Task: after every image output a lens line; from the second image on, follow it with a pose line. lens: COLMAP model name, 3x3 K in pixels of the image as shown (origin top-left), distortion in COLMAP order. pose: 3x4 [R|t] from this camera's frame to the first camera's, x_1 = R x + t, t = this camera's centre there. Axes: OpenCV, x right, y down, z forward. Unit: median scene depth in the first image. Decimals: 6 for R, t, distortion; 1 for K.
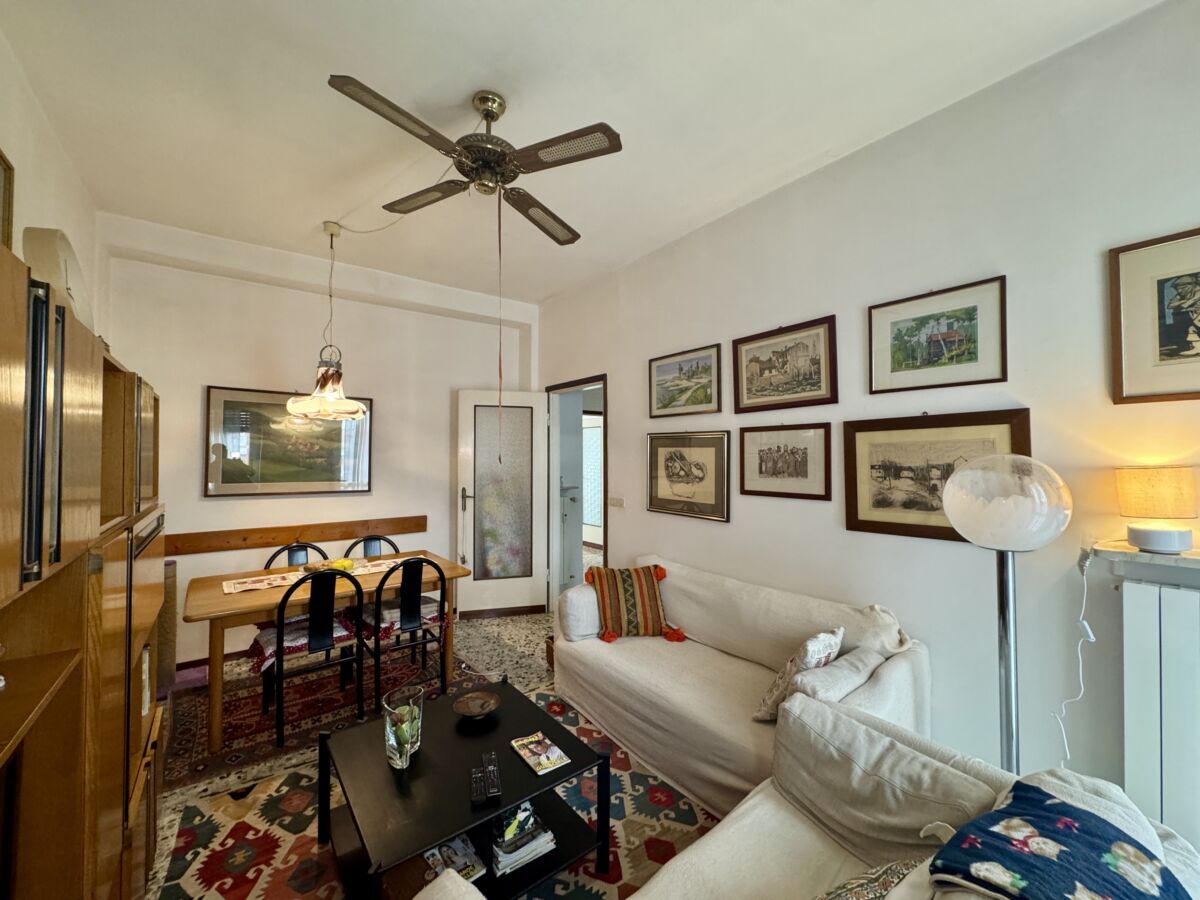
lens RADIAL K [[486.5, 0, 601.8], [0, 486.5, 449.5], [0, 0, 1]] dist [-0.001004, -0.000029]
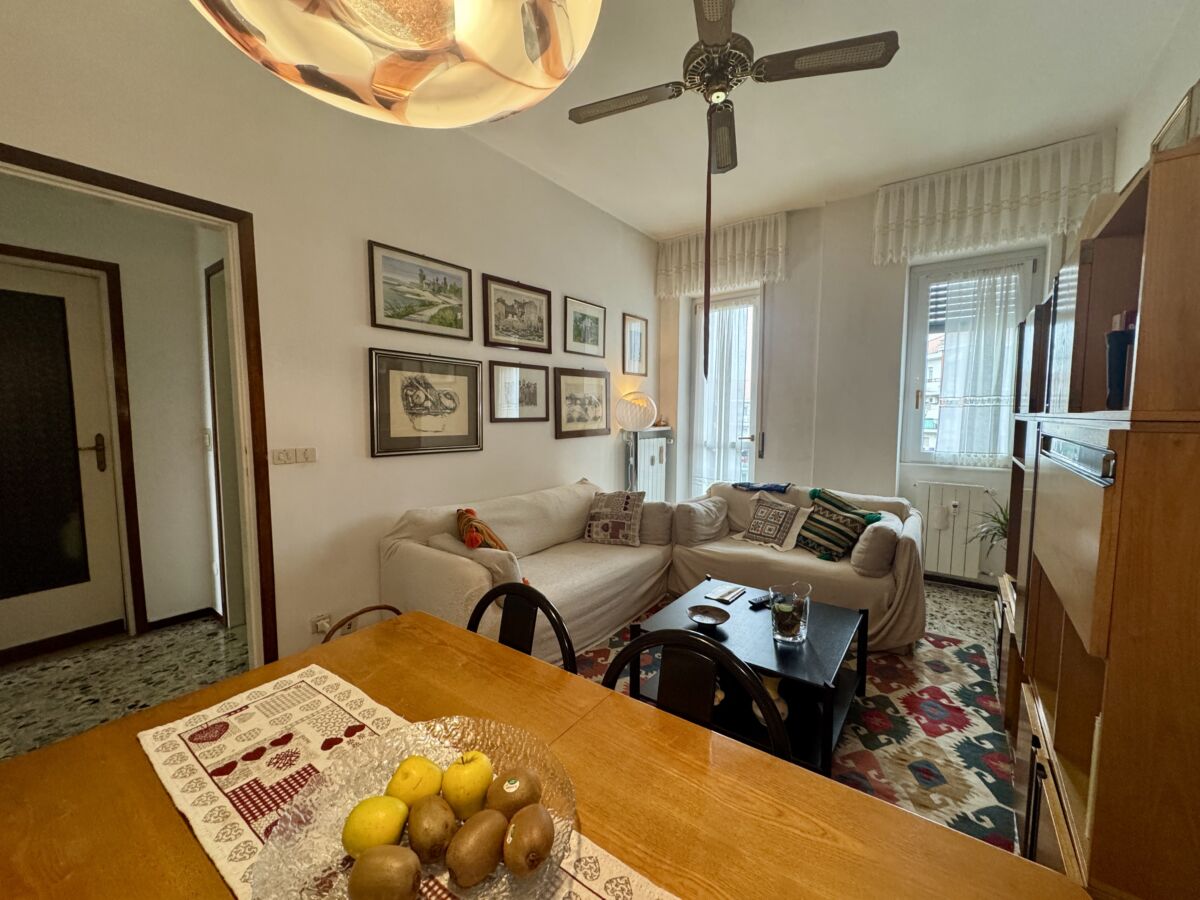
lens RADIAL K [[486.5, 0, 602.2], [0, 486.5, 450.0], [0, 0, 1]] dist [-0.001004, -0.000029]
pose [[-0.277676, -0.072702, 0.957920, -0.812129], [-0.012503, 0.997321, 0.072069, 0.070594], [-0.960593, 0.008035, -0.277841, 1.047614]]
